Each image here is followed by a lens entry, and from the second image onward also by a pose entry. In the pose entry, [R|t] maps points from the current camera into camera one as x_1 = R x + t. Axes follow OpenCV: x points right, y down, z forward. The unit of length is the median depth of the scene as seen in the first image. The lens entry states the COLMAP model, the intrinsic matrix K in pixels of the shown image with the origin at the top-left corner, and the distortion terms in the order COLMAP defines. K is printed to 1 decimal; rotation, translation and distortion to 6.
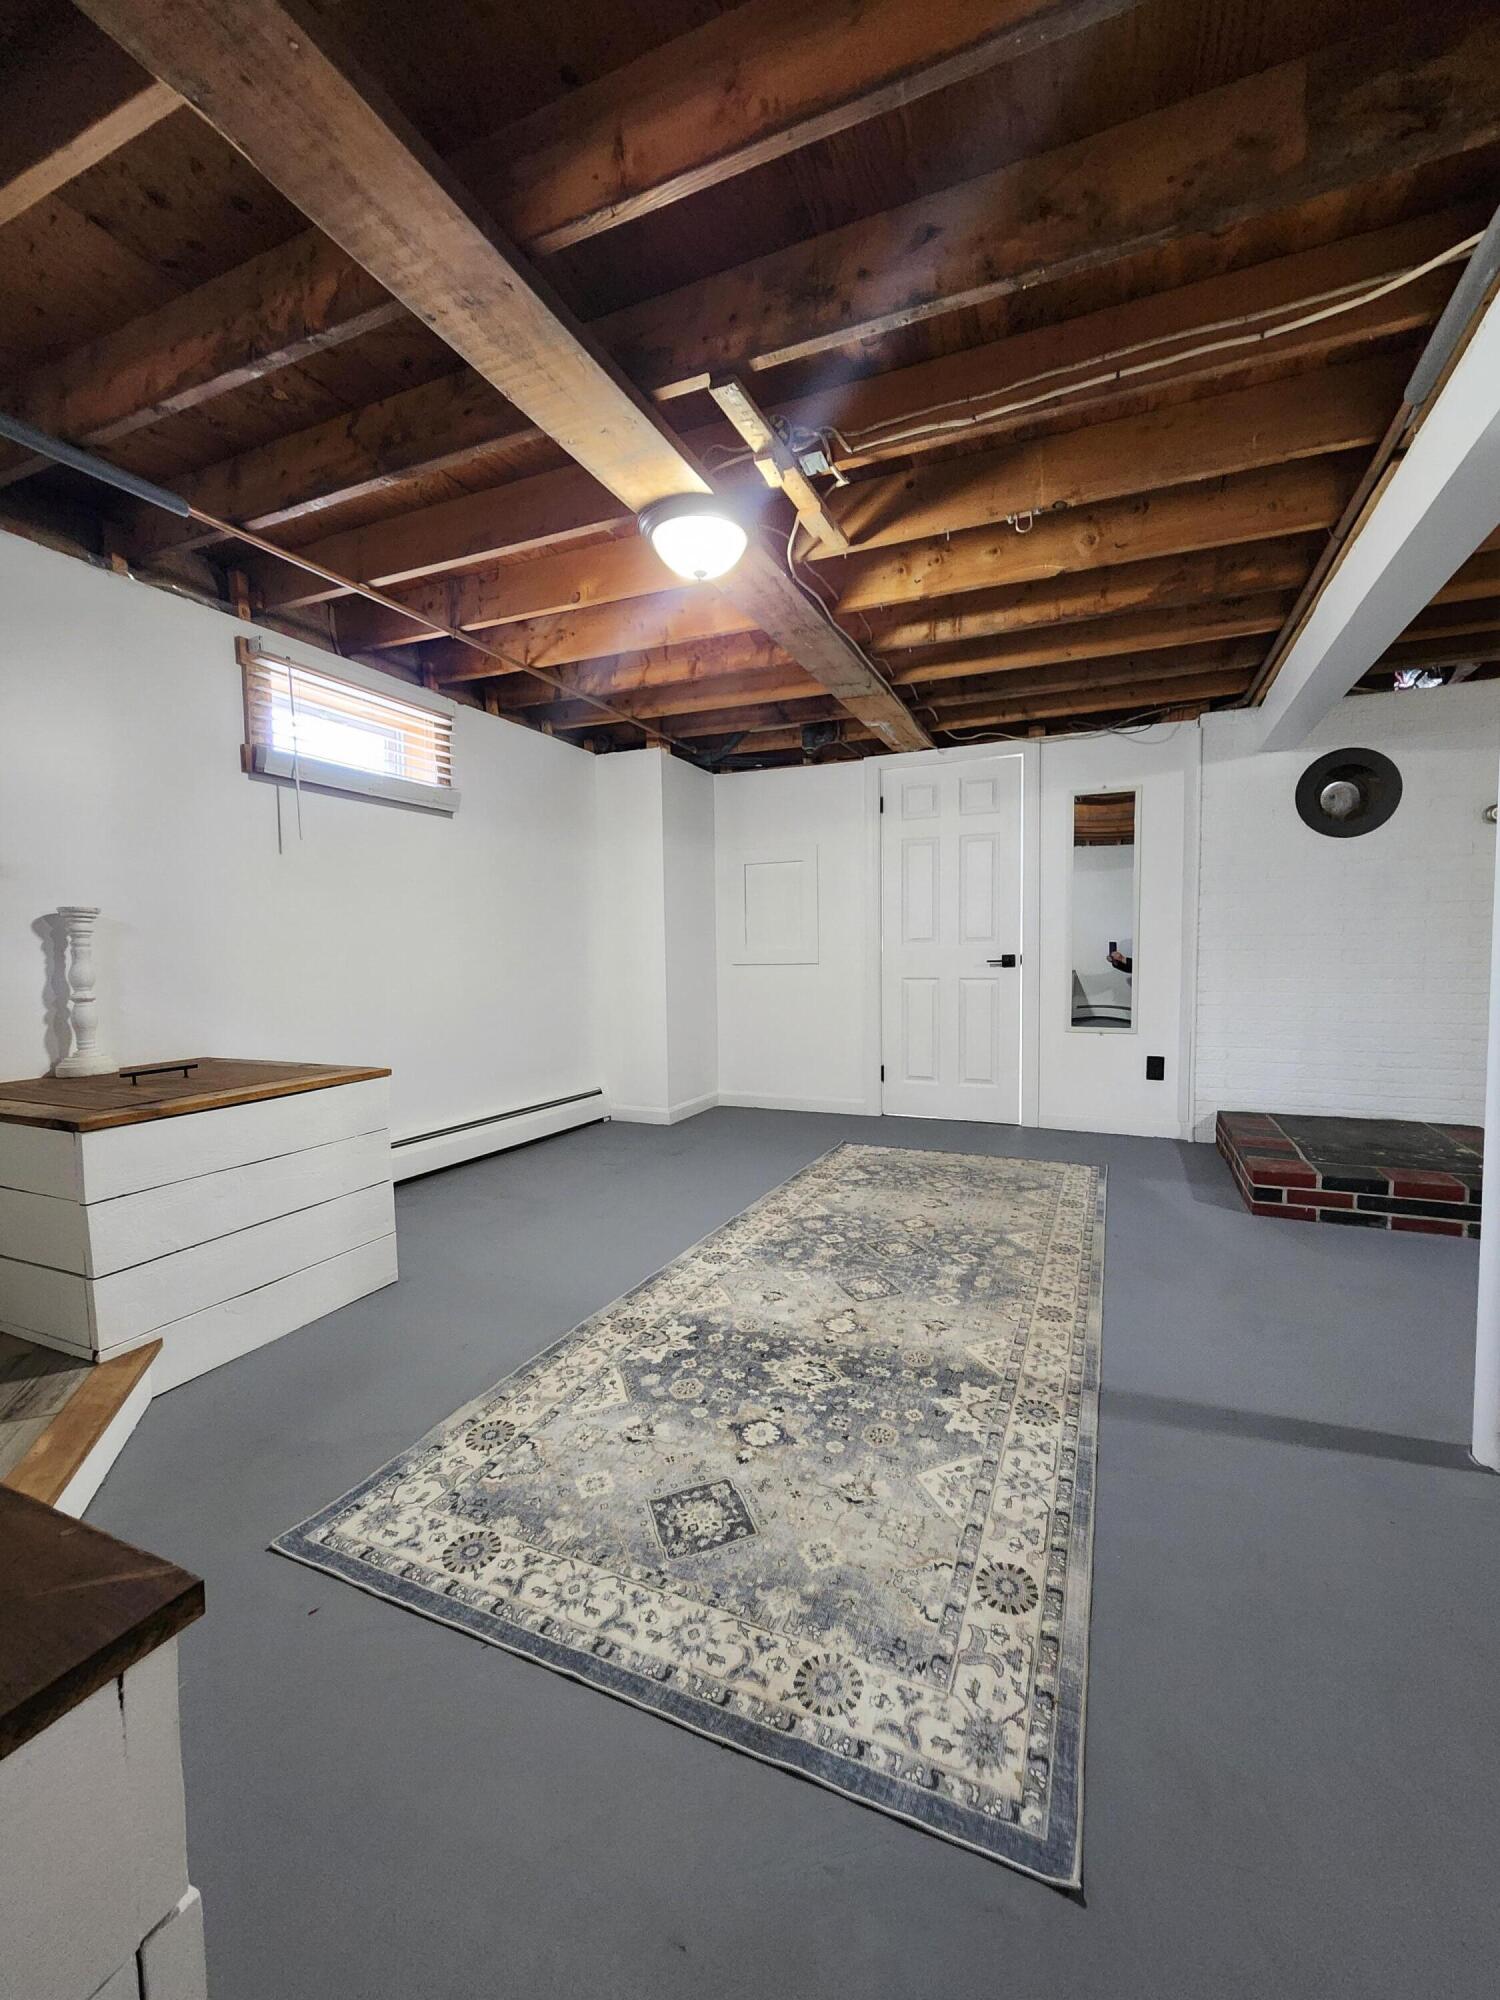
lens RADIAL K [[823.5, 0, 745.7], [0, 823.5, 1004.2], [0, 0, 1]] dist [-0.002116, 0.002943]
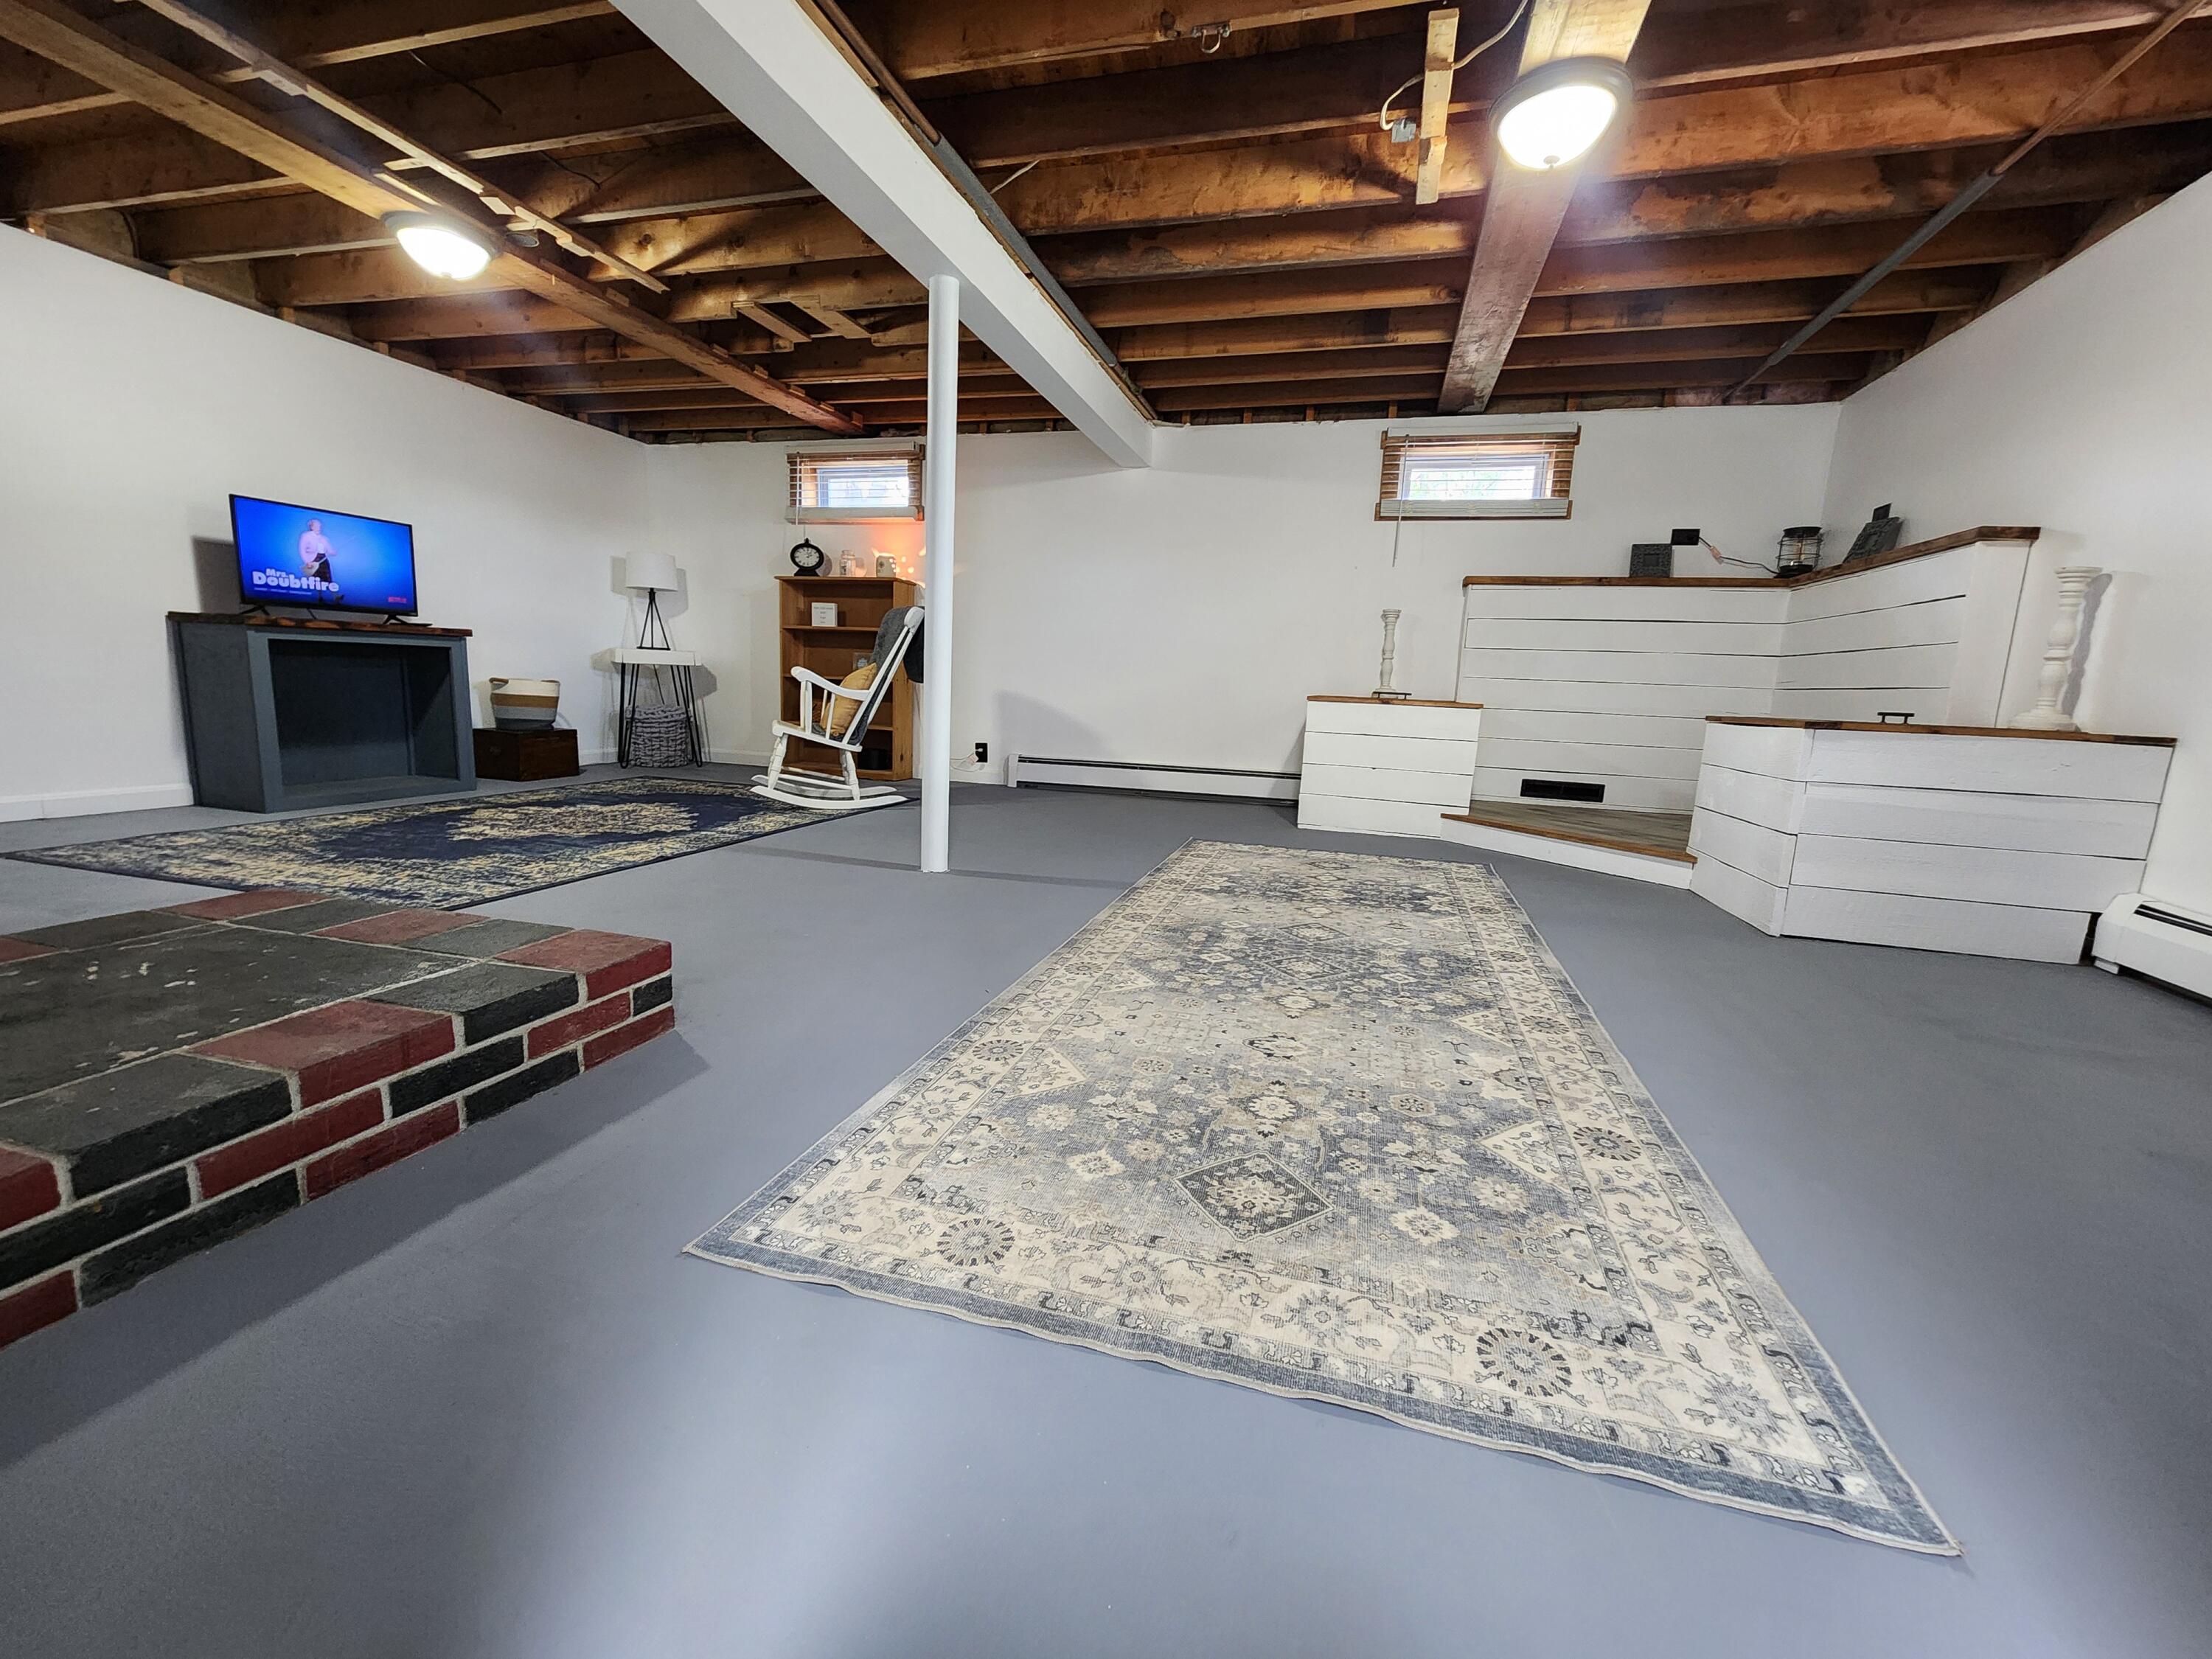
lens RADIAL K [[910.8, 0, 1106.0], [0, 910.8, 829.5], [0, 0, 1]] dist [-0.002116, 0.002943]
pose [[-0.989807, -0.006981, -0.142244, 0.446134], [-0.038733, 0.974345, 0.221704, -0.002064], [0.137047, 0.224953, -0.964683, 1.617943]]
